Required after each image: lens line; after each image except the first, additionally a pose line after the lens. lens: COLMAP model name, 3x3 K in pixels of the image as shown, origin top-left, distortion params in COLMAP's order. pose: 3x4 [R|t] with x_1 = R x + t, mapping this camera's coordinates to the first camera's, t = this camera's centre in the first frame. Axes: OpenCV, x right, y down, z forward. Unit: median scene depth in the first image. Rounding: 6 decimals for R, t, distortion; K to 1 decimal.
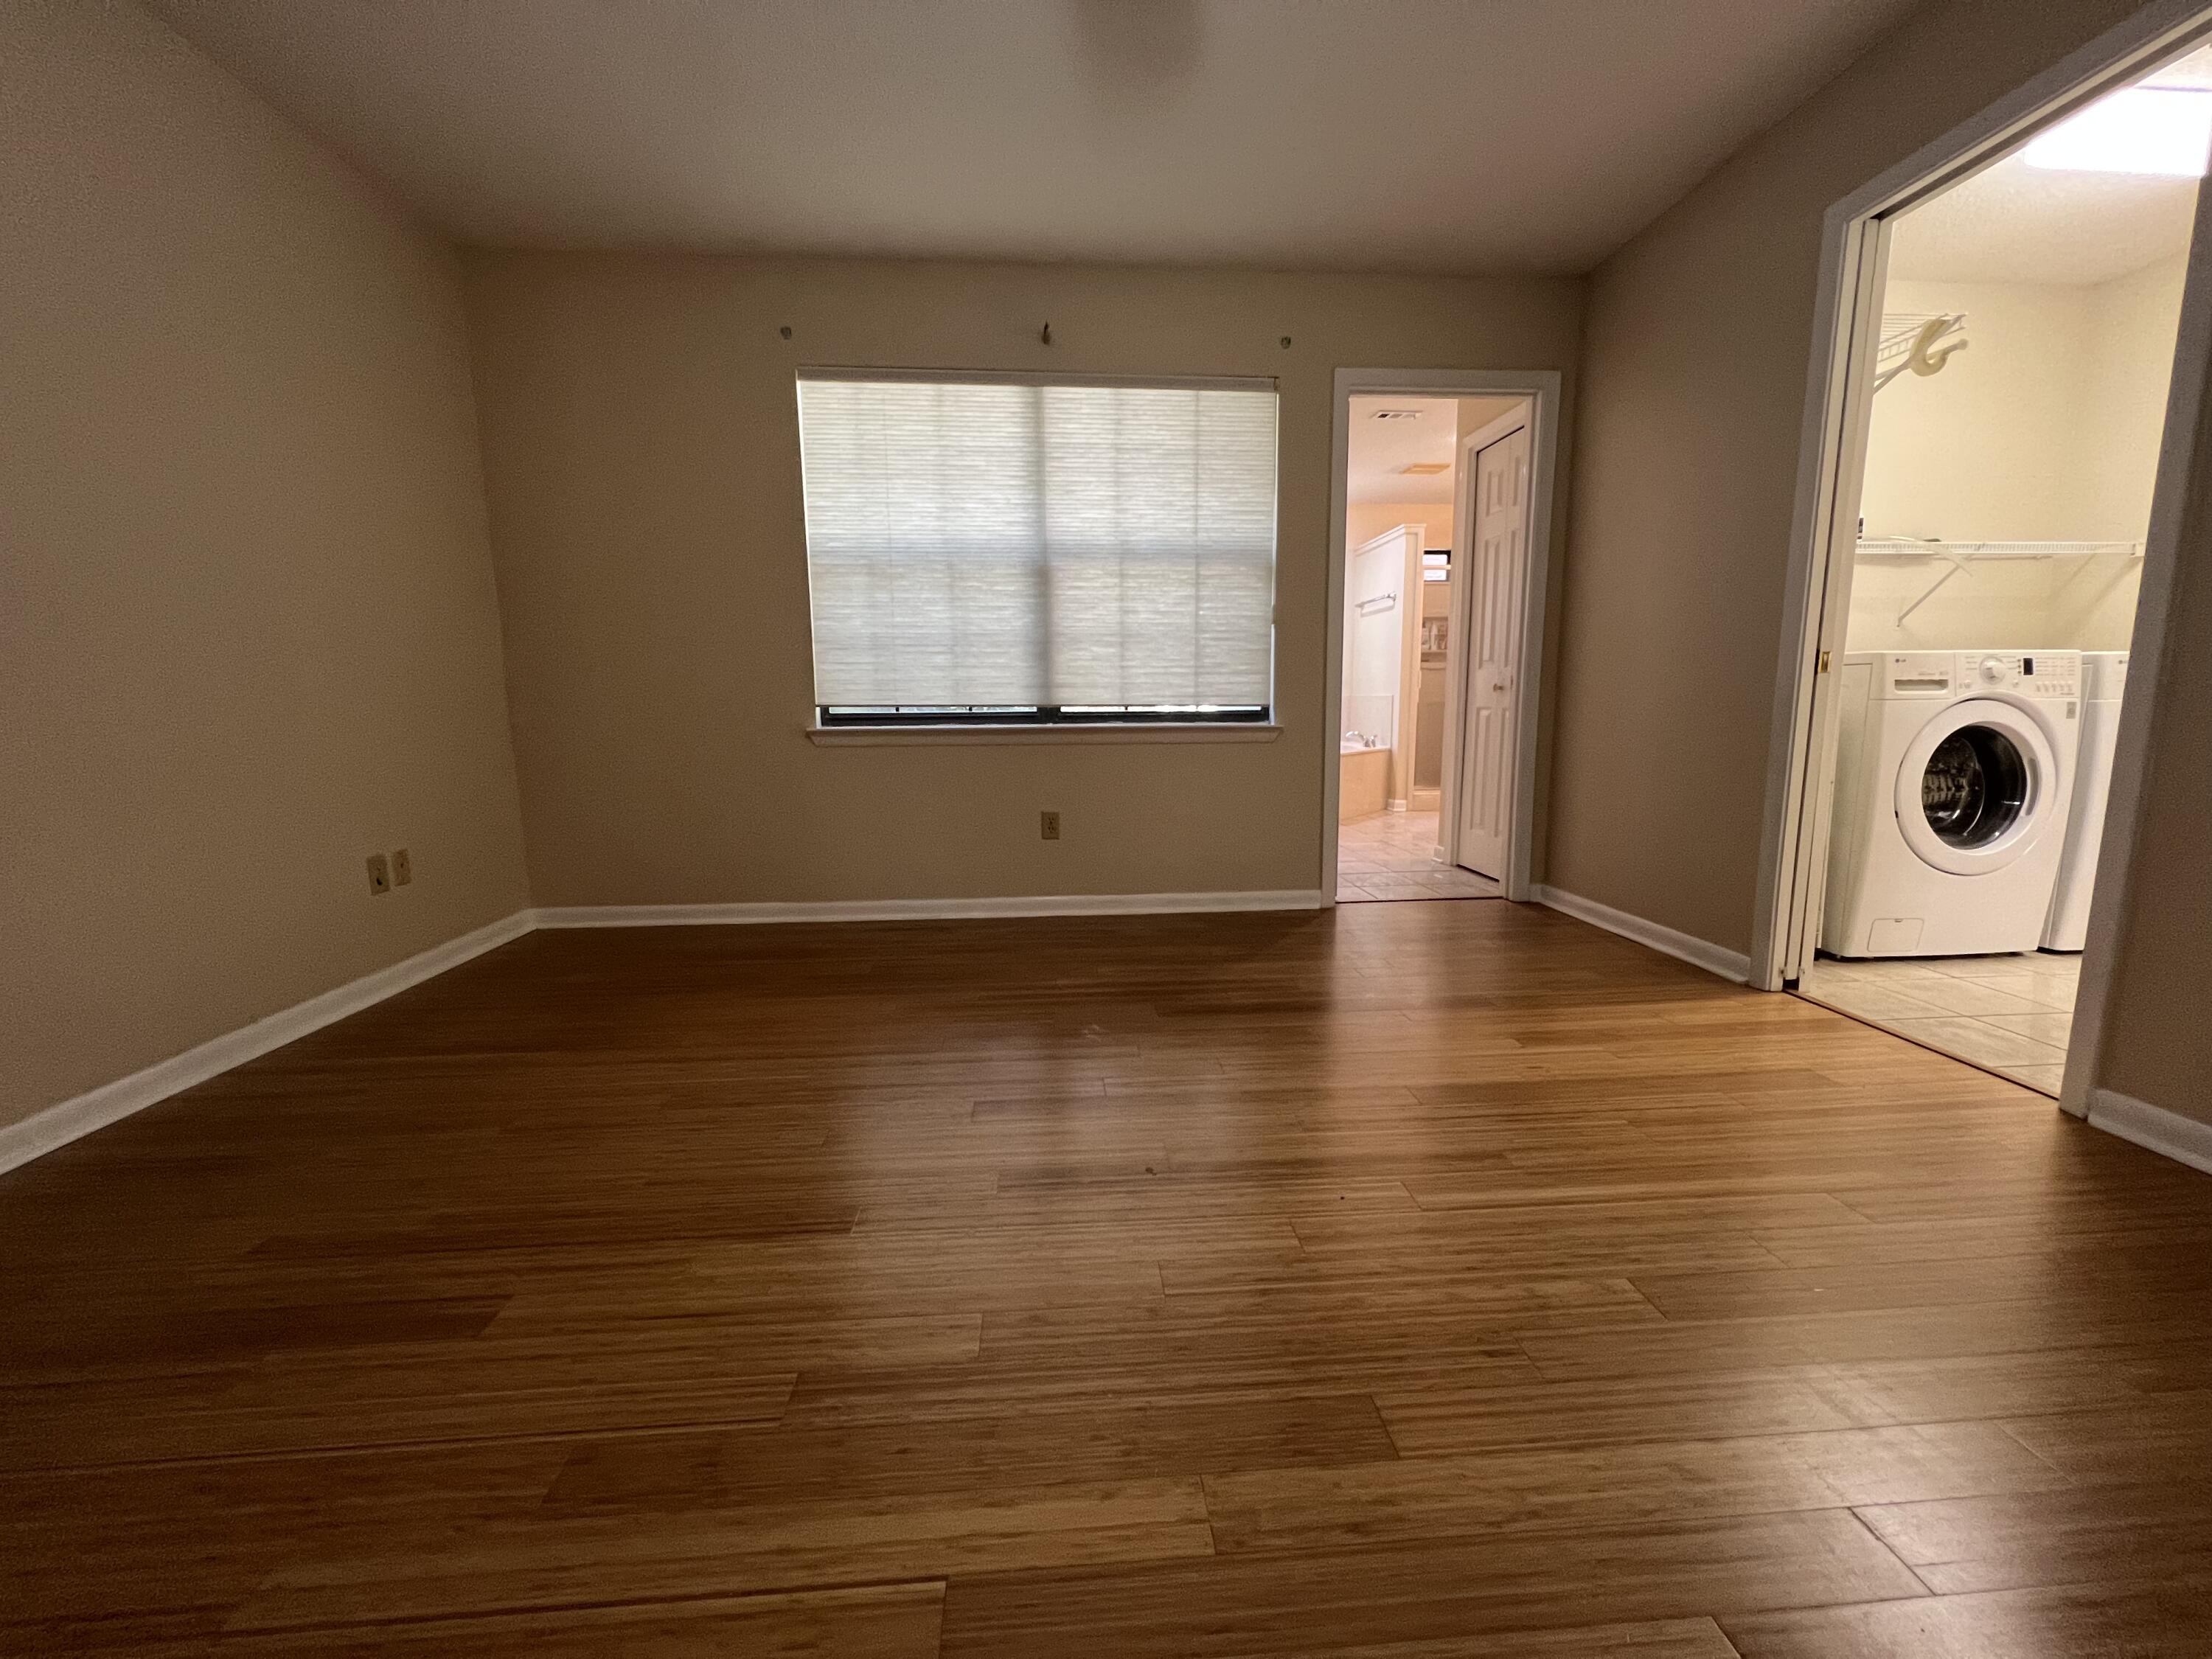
lens RADIAL K [[884.1, 0, 1105.5], [0, 884.1, 833.4], [0, 0, 1]] dist [-0.000343, 0.000075]
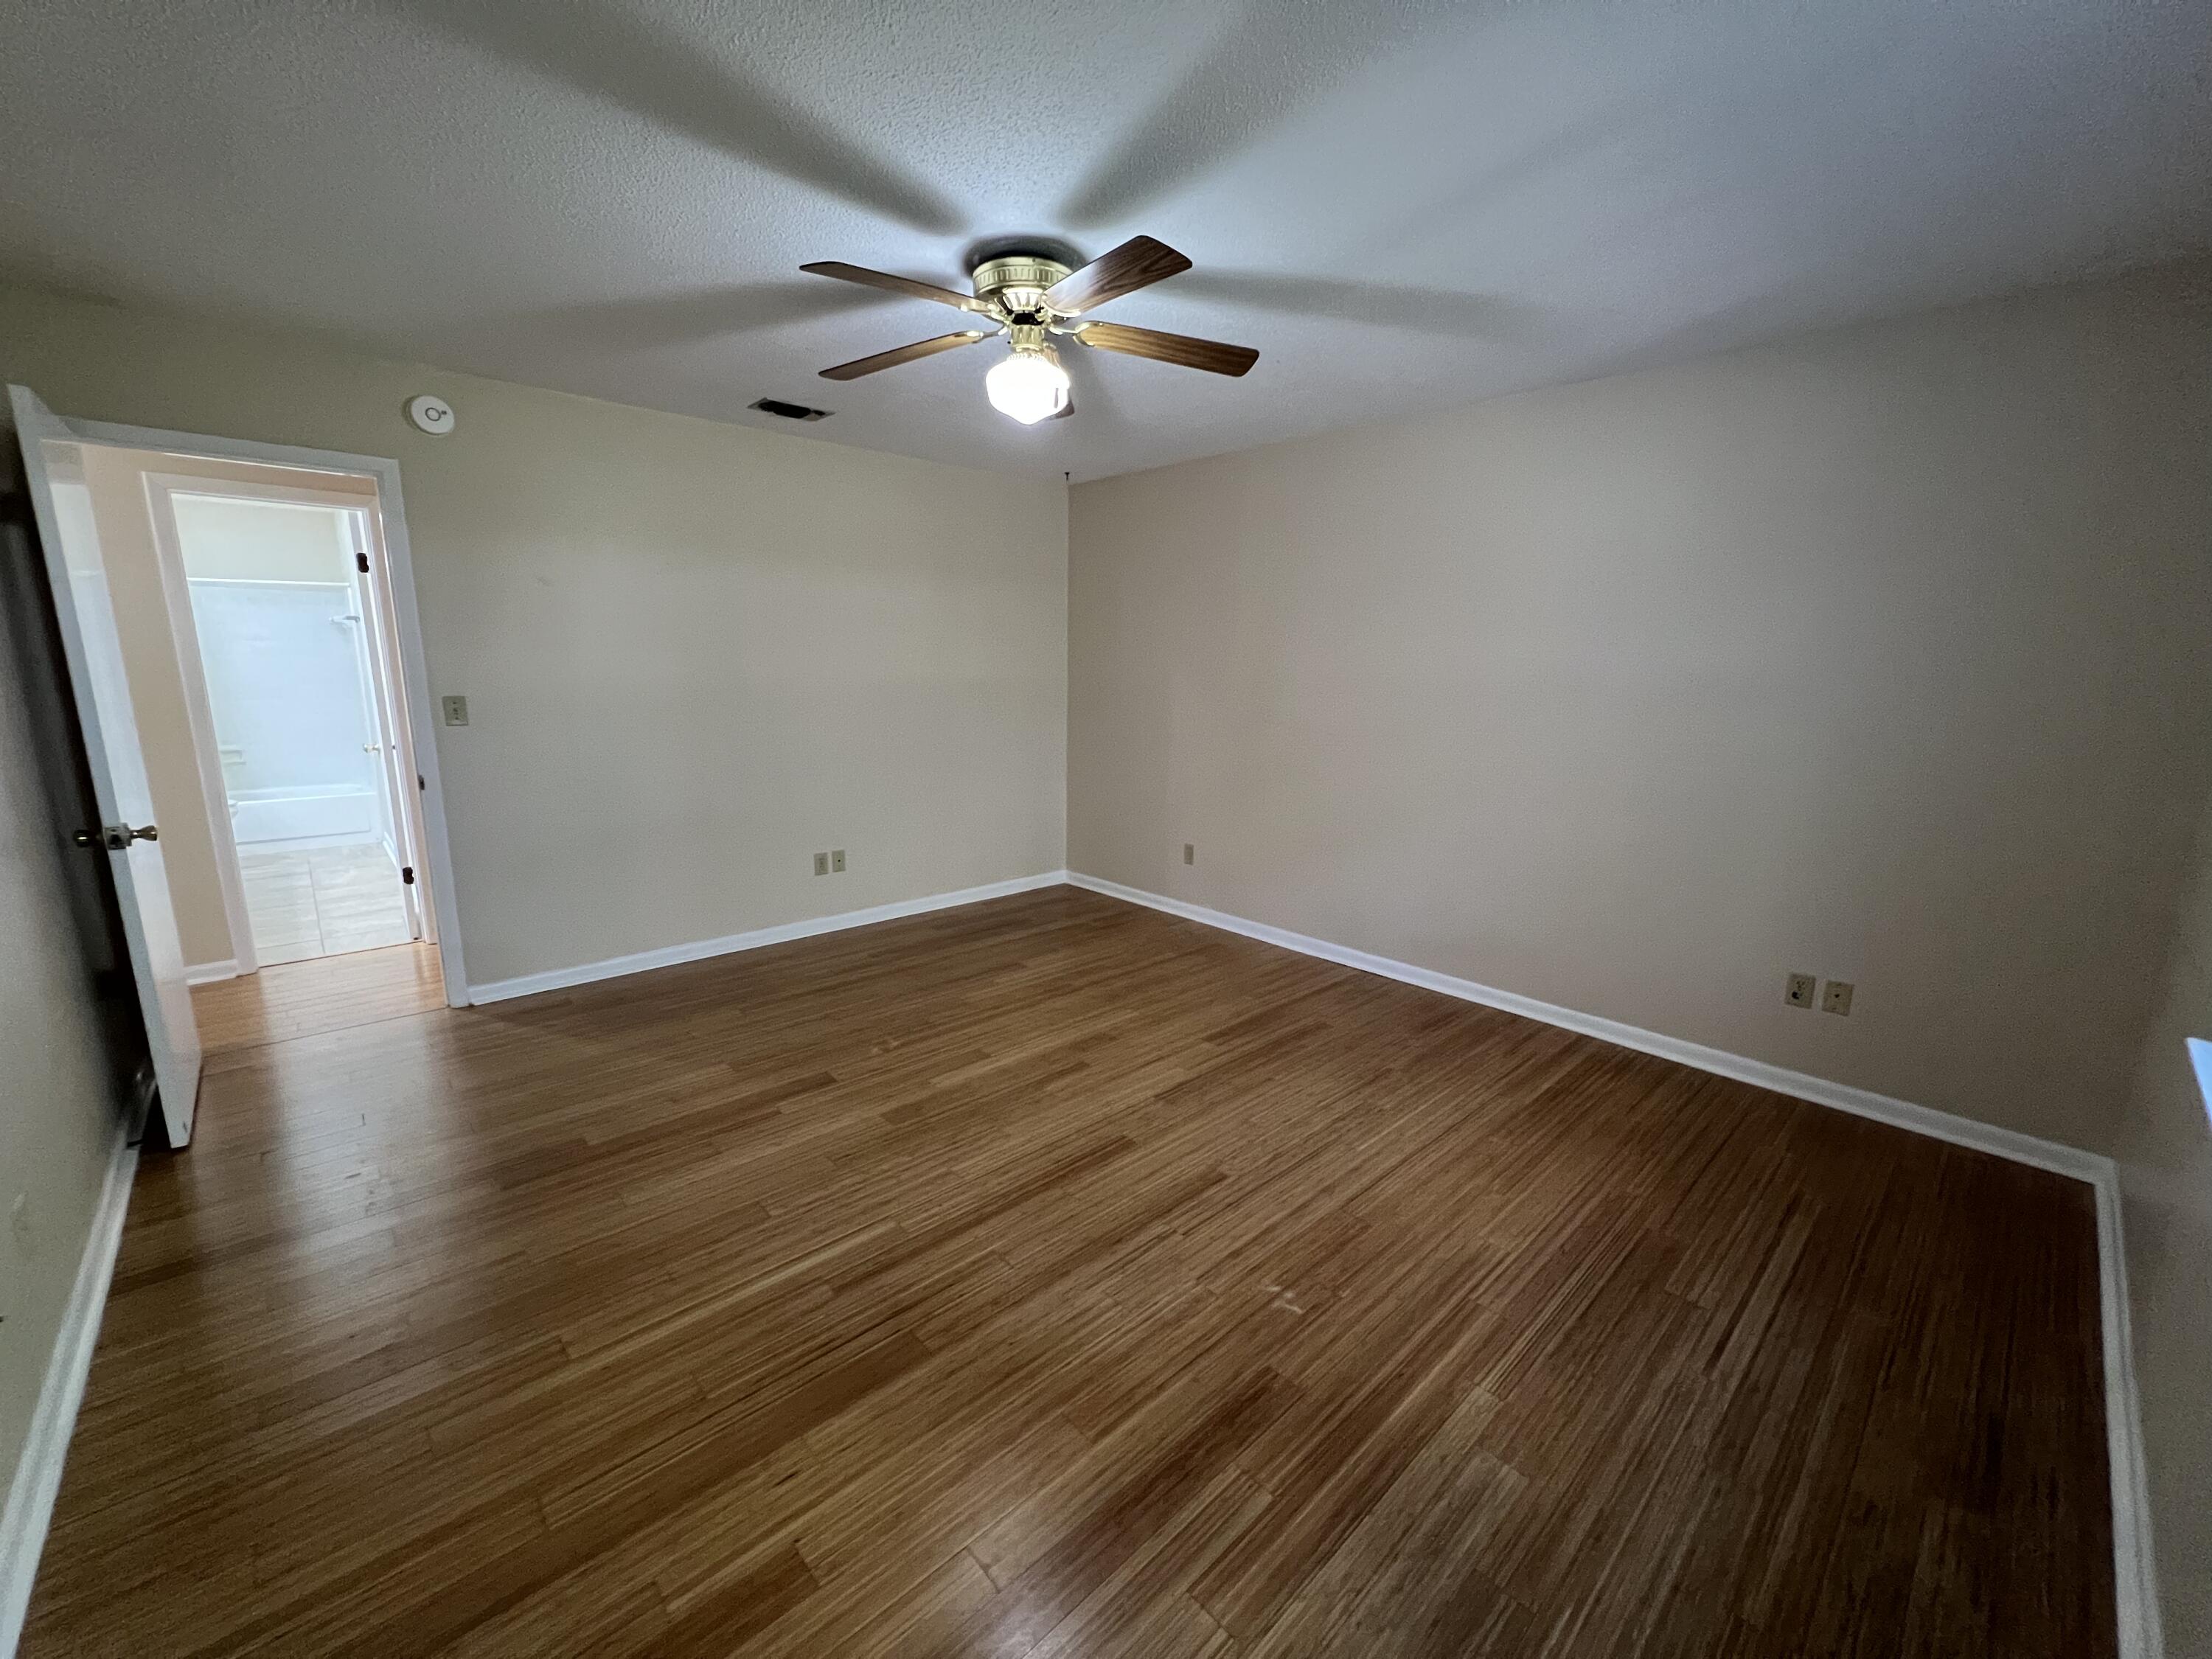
lens RADIAL K [[884.1, 0, 1105.5], [0, 884.1, 833.4], [0, 0, 1]] dist [-0.000343, 0.000075]
pose [[-0.779085, 0.121315, -0.615069, 0.719783], [-0.102157, 0.943418, 0.315477, -0.553659], [0.618539, 0.308617, -0.722610, 1.654162]]
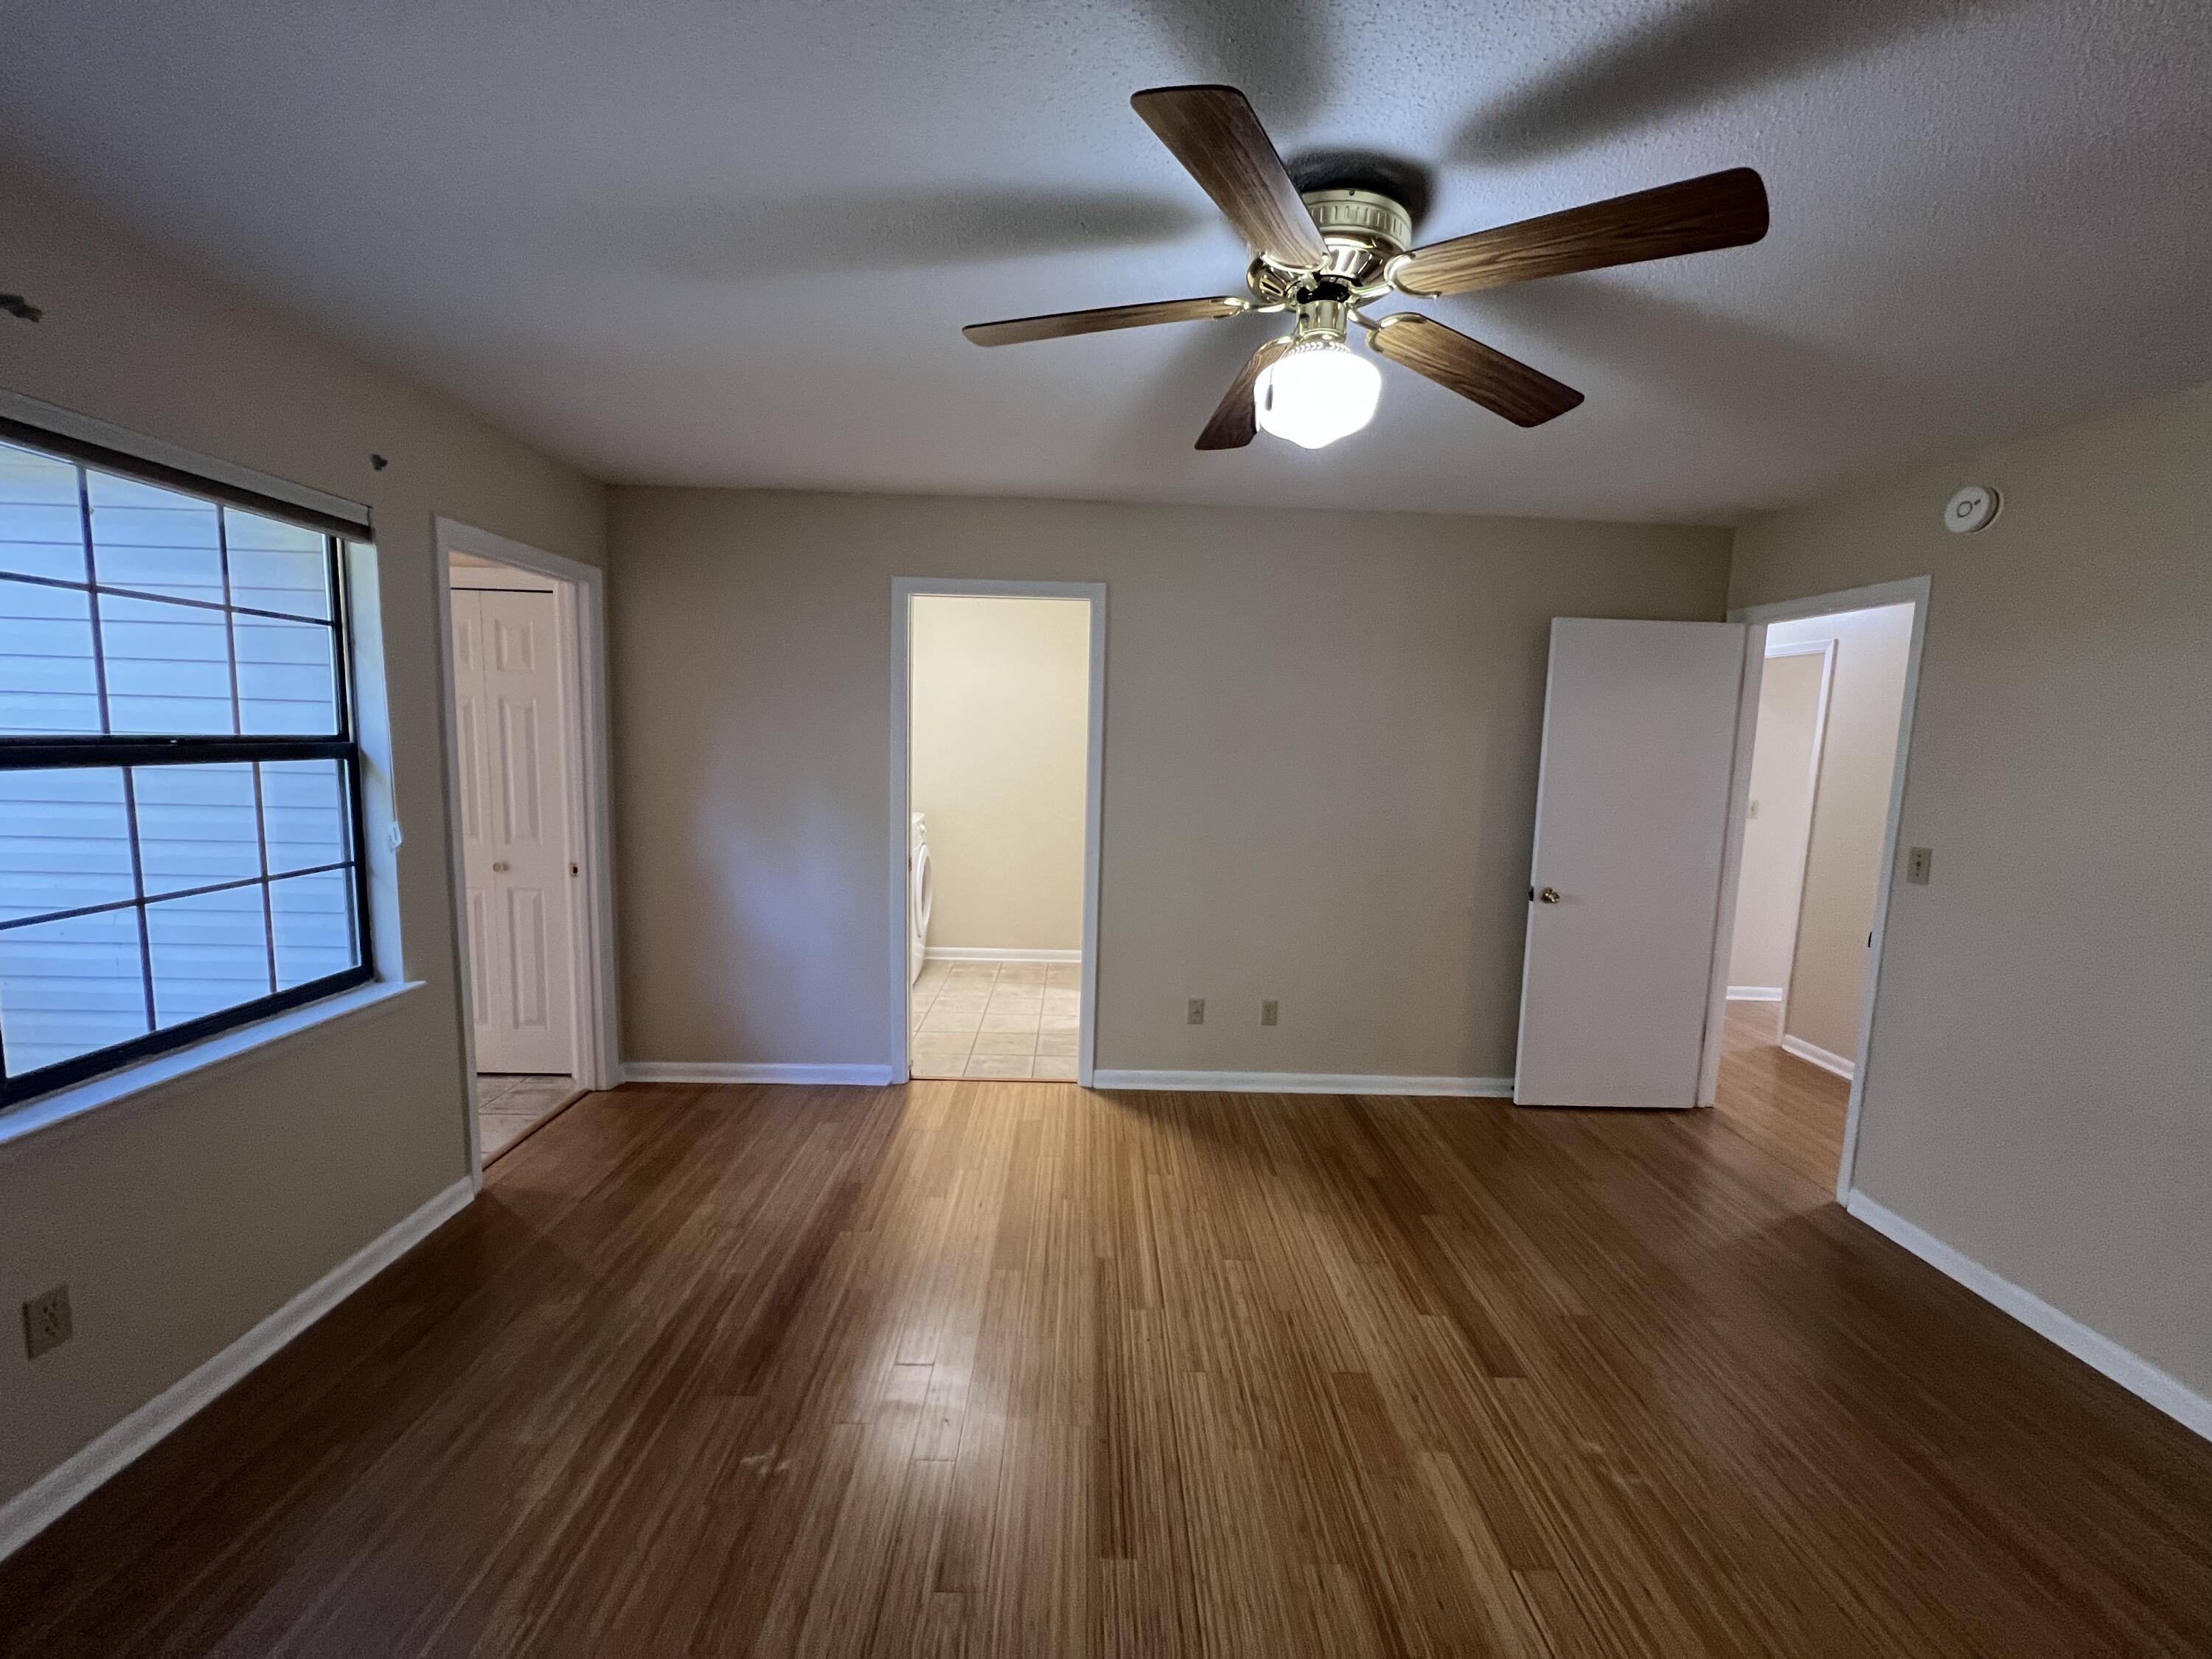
lens RADIAL K [[887.6, 0, 1106.8], [0, 887.6, 832.3], [0, 0, 1]] dist [-0.000662, 0.000876]
pose [[0.048041, -0.101142, 0.993711, -0.875800], [0.122102, 0.987994, 0.094657, -0.443486], [-0.991354, 0.116787, 0.059814, 0.706185]]
